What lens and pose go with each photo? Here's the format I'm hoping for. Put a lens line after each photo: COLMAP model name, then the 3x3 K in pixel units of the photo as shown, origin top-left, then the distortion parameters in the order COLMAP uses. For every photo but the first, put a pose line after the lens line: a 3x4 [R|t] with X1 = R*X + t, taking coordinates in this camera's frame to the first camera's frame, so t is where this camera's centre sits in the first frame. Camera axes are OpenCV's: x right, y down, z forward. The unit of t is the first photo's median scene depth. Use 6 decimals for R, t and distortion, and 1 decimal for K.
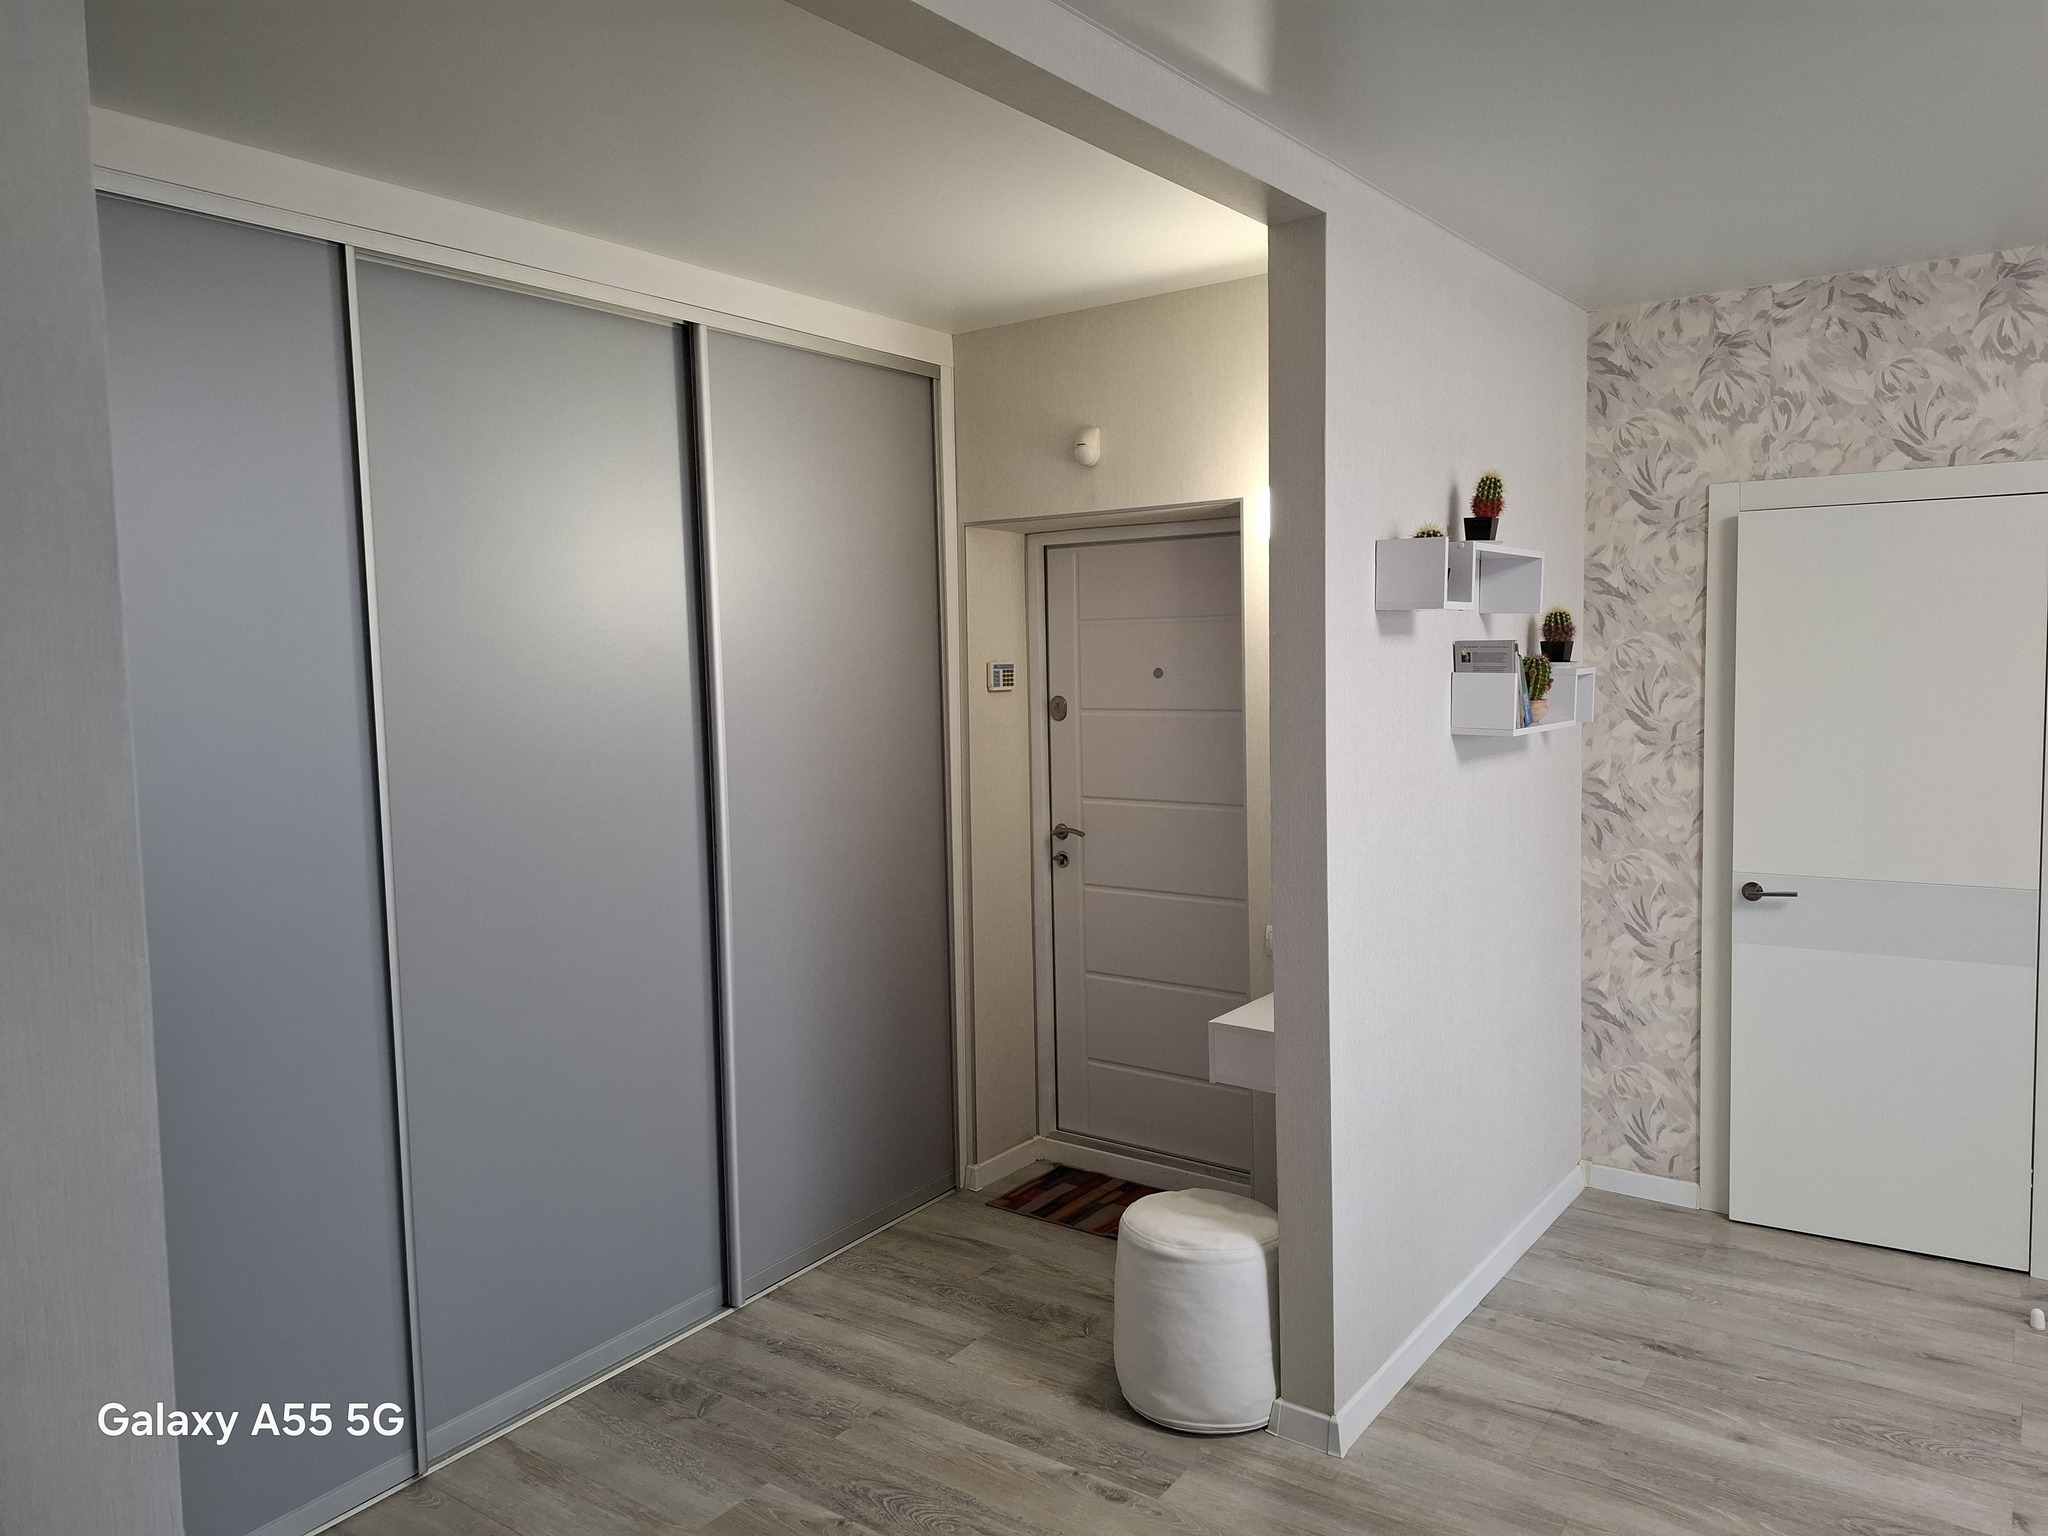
lens RADIAL K [[1421.5, 0, 1023.4], [0, 1421.5, 757.6], [0, 0, 1]] dist [0.012302, -0.006959]
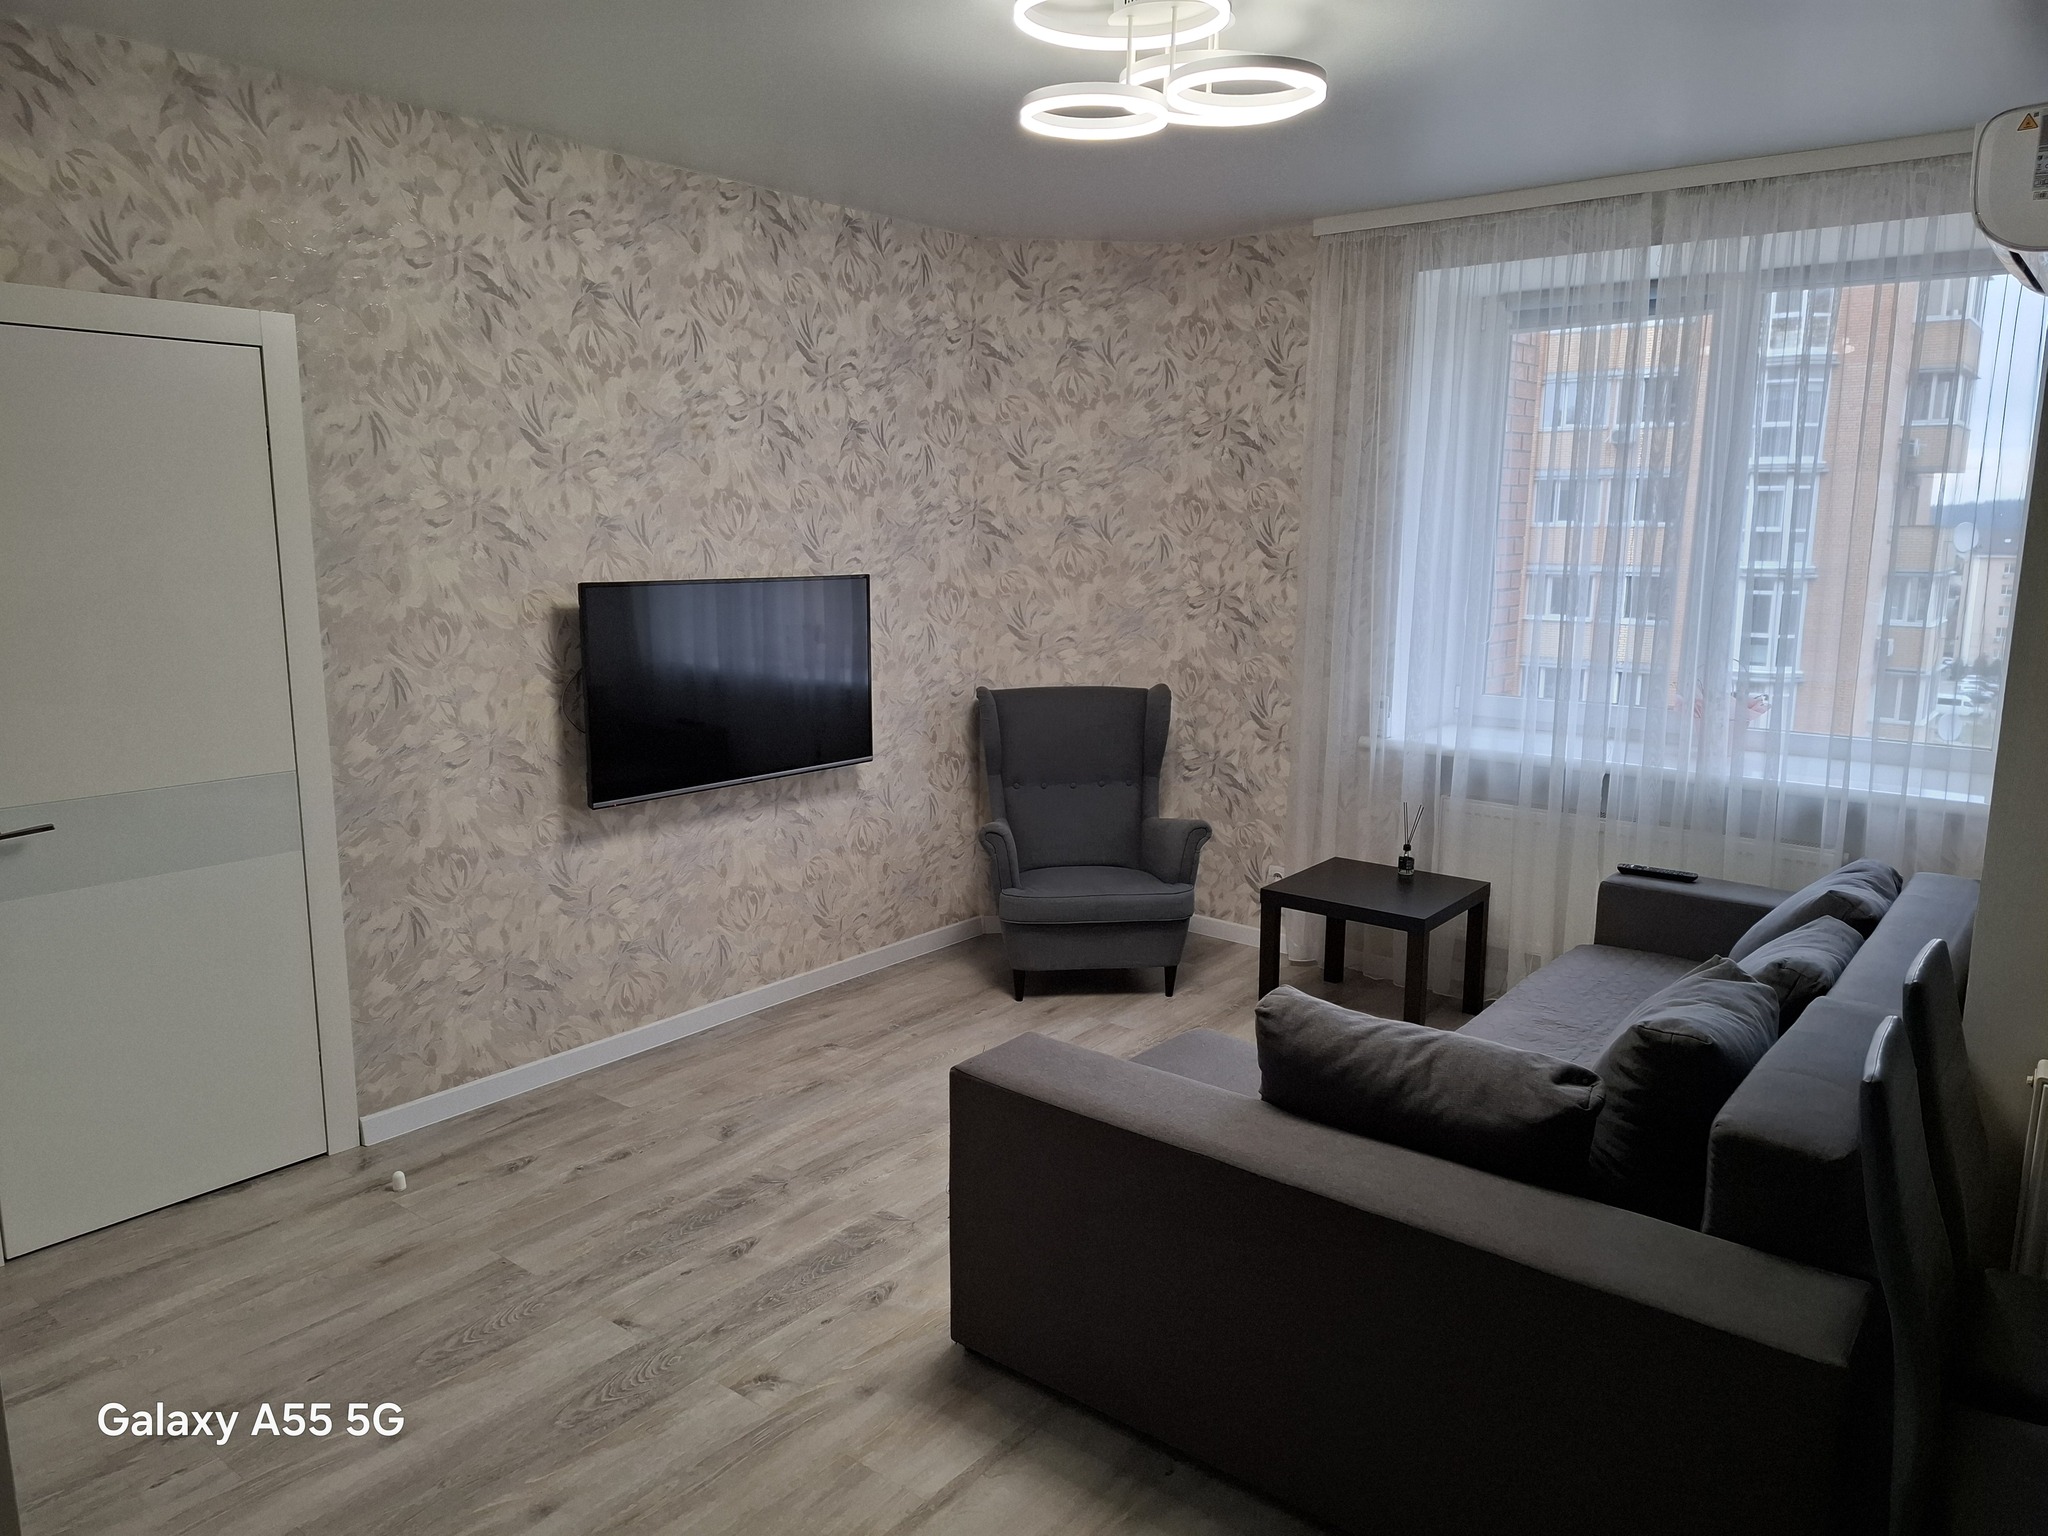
lens RADIAL K [[1421.5, 0, 1021.4], [0, 1421.5, 782.4], [0, 0, 1]] dist [0.012302, -0.006959]
pose [[0.046990, -0.165560, 0.985080, -0.219448], [0.076423, 0.983874, 0.161712, -0.017857], [-0.995968, 0.067684, 0.058885, 0.462006]]
